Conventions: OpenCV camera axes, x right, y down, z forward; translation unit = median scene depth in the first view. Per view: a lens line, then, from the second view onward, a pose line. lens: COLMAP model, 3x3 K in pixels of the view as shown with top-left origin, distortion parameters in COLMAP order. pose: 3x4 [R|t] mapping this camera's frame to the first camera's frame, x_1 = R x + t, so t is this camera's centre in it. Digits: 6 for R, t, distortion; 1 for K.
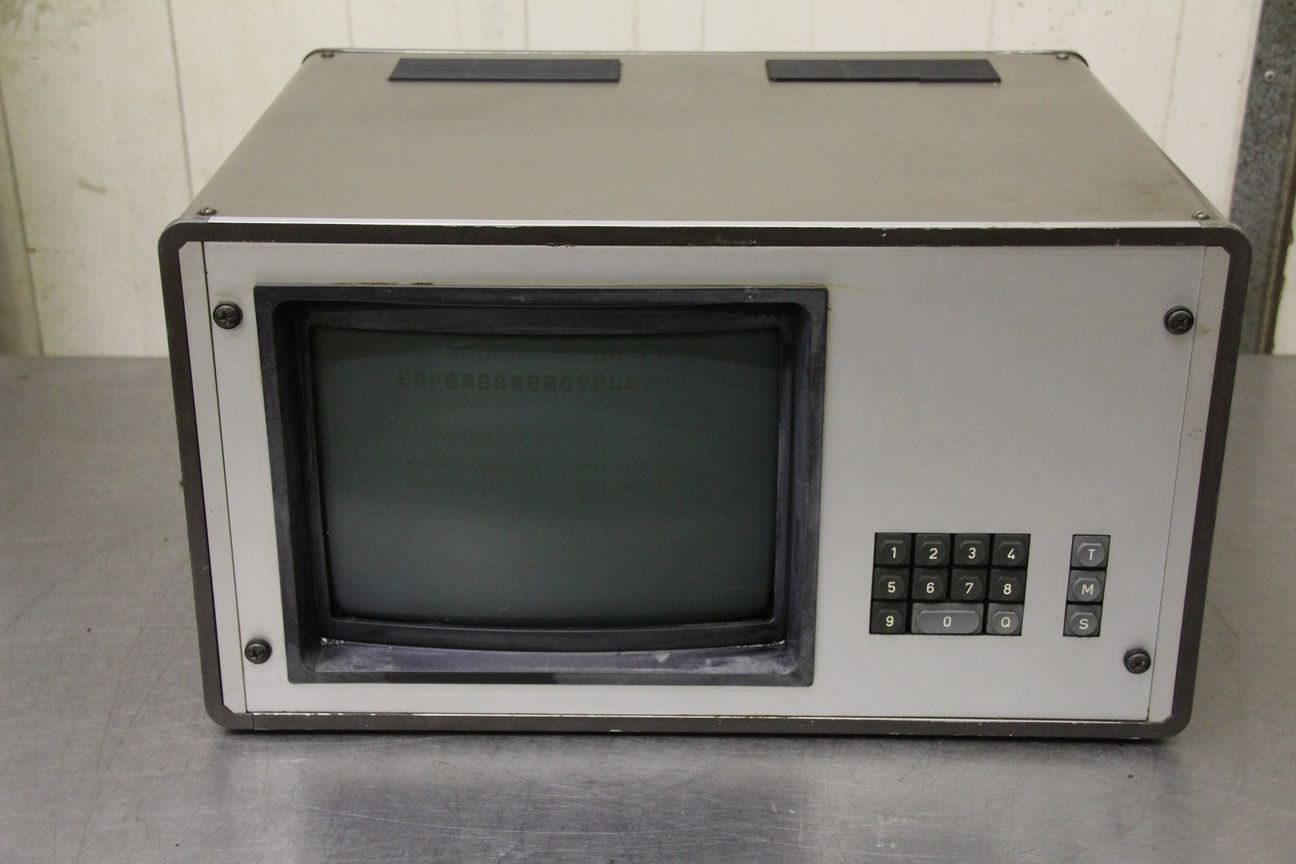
lens RADIAL K [[1893.1, 0, 648.0], [0, 1893.1, 432.0], [0, 0, 1]] dist [0.091414, 0.070061]
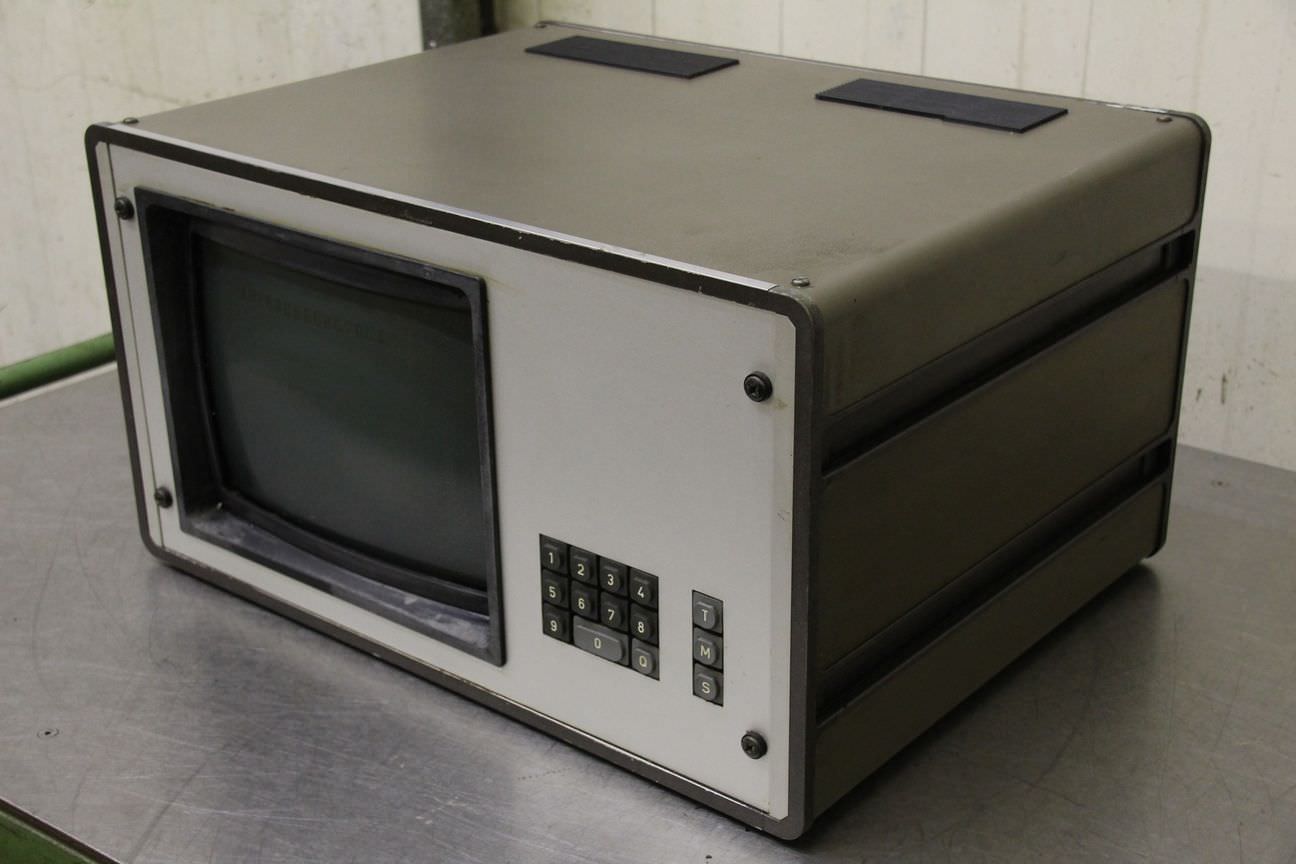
lens RADIAL K [[1893.1, 0, 648.0], [0, 1893.1, 432.0], [0, 0, 1]] dist [0.091414, 0.070061]
pose [[0.785071, 0.235739, -0.572793, 0.572043], [-0.232591, 0.969269, 0.080124, -0.073303], [0.574078, 0.070323, 0.815775, 0.160736]]
